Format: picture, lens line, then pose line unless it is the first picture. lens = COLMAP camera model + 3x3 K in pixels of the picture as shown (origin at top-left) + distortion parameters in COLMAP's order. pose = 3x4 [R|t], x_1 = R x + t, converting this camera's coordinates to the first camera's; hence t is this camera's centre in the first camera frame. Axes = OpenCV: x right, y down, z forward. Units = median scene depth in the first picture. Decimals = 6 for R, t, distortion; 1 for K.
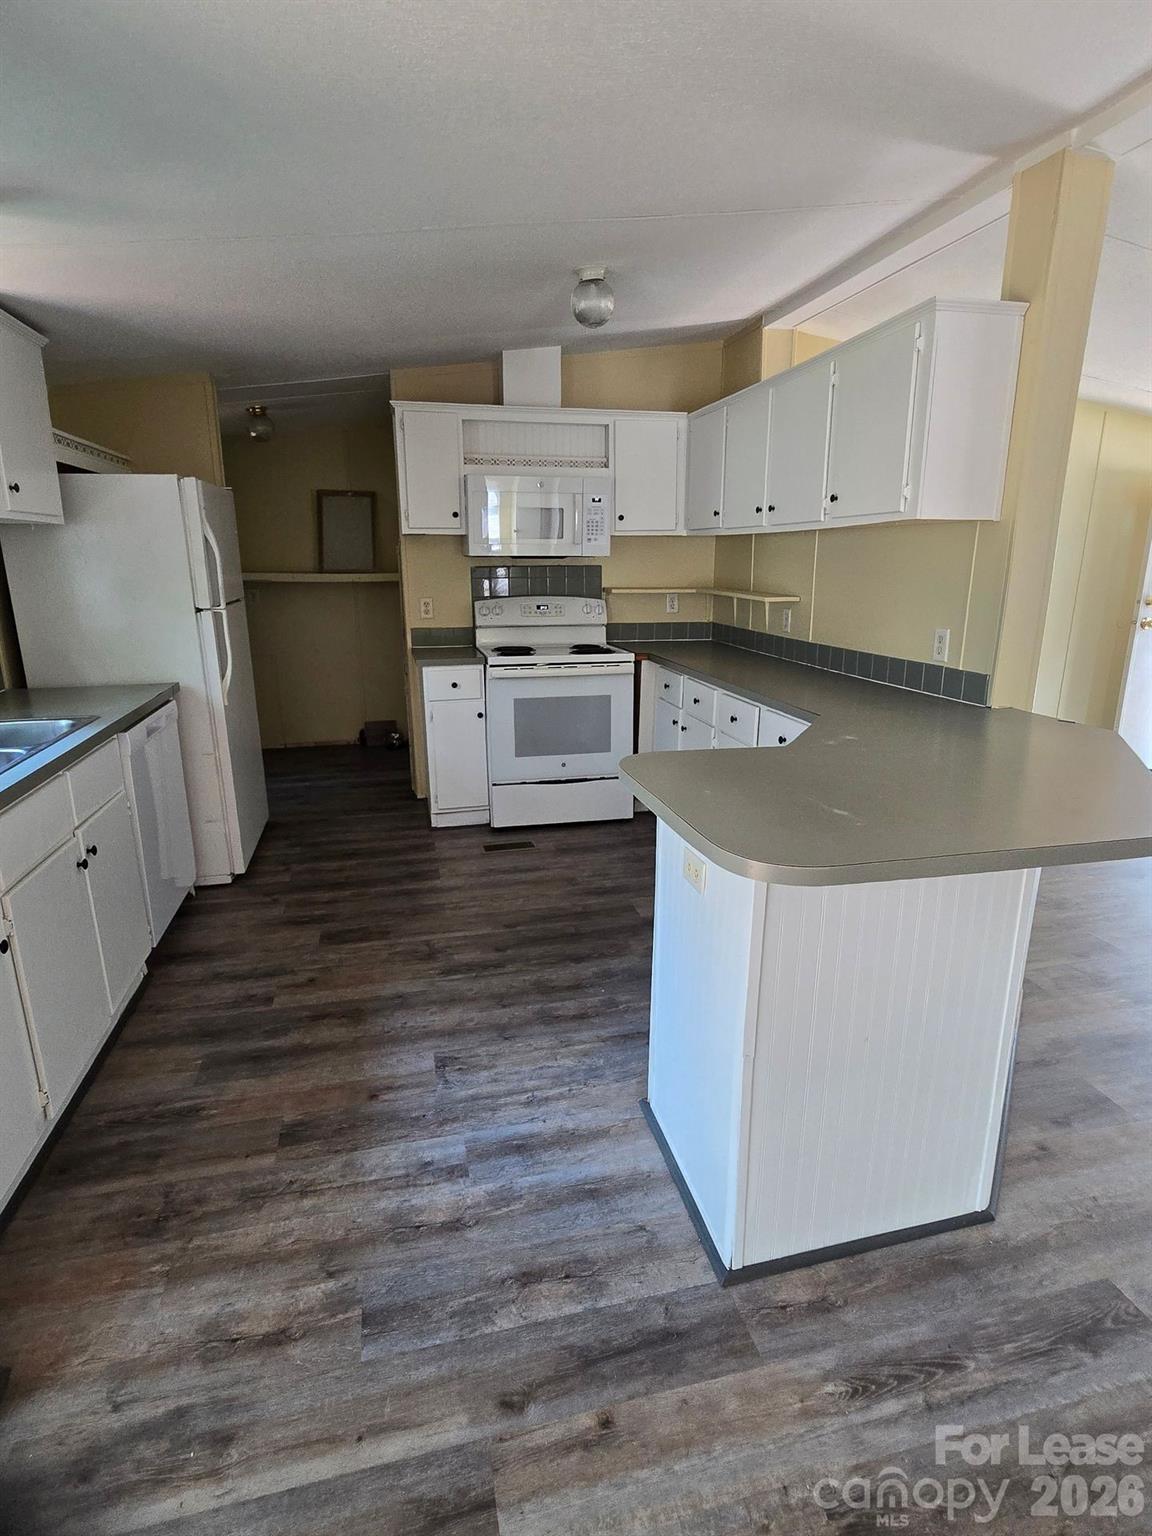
lens RADIAL K [[783.1, 0, 570.3], [0, 783.1, 758.5], [0, 0, 1]] dist [-0.008123, 0.000149]
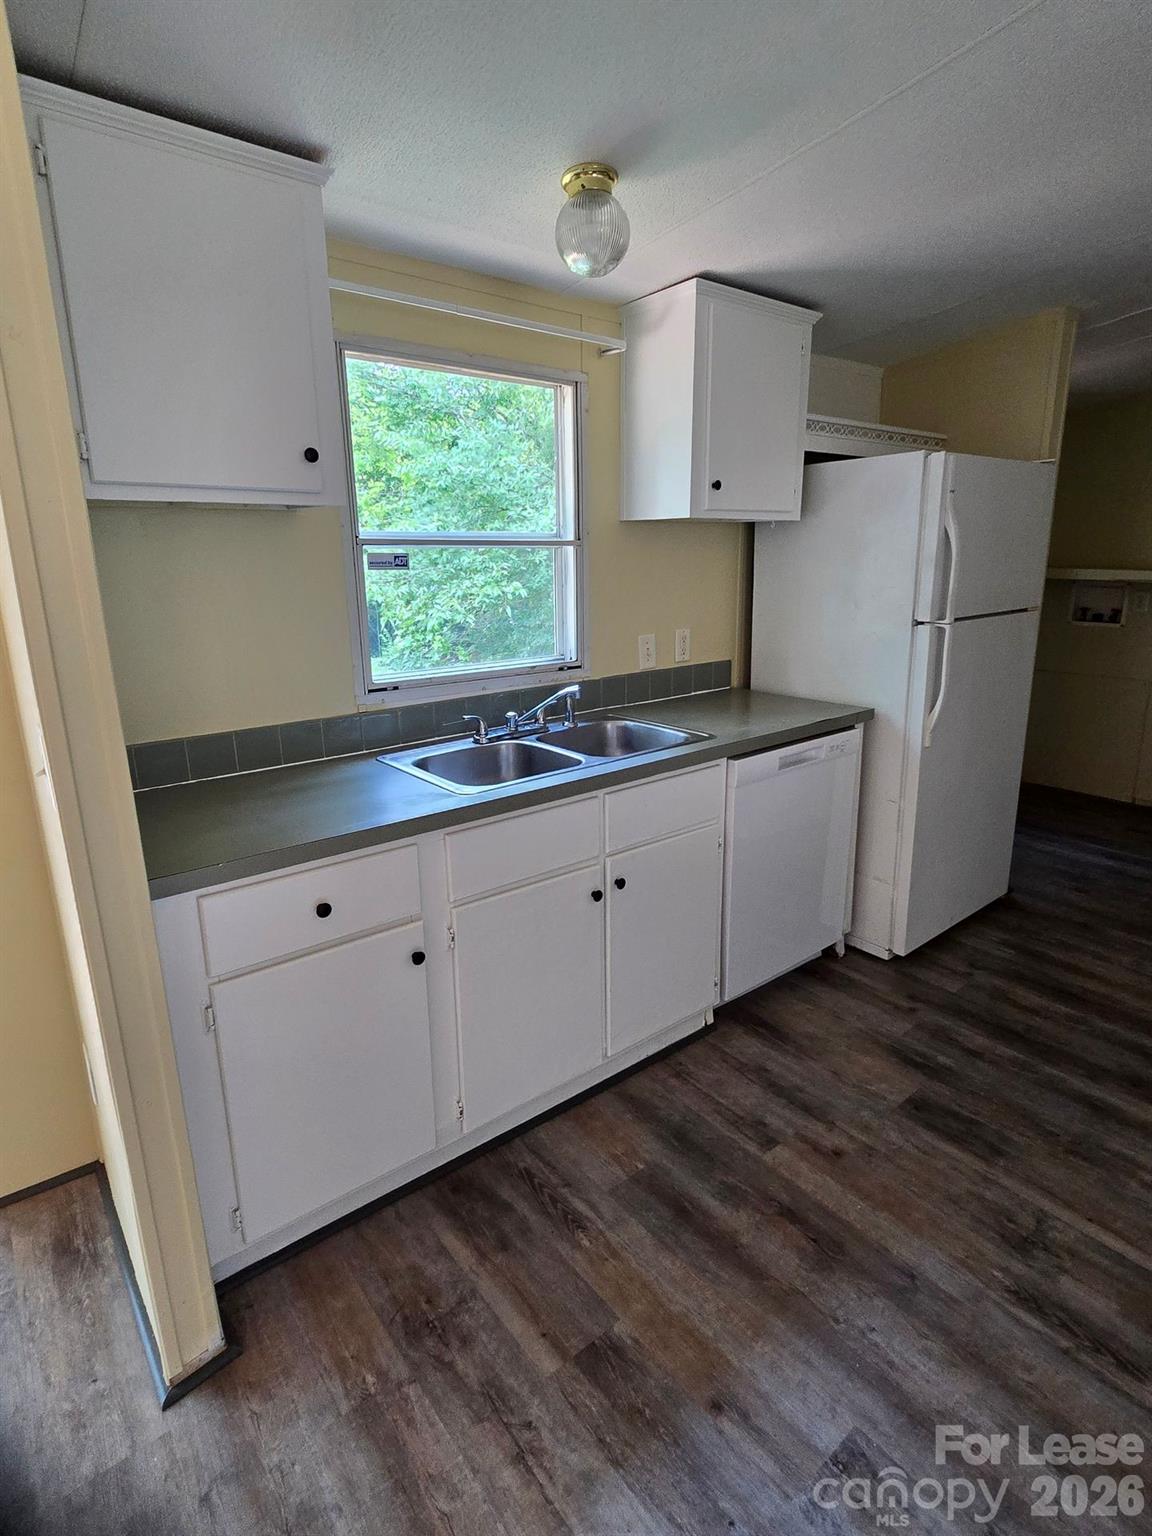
lens RADIAL K [[783.1, 0, 570.3], [0, 783.1, 758.5], [0, 0, 1]] dist [-0.008123, 0.000149]
pose [[0.435592, 0.219222, -0.873041, 0.103254], [-0.208745, 0.968052, 0.138928, -0.110479], [0.875605, 0.121727, 0.467437, 0.402322]]
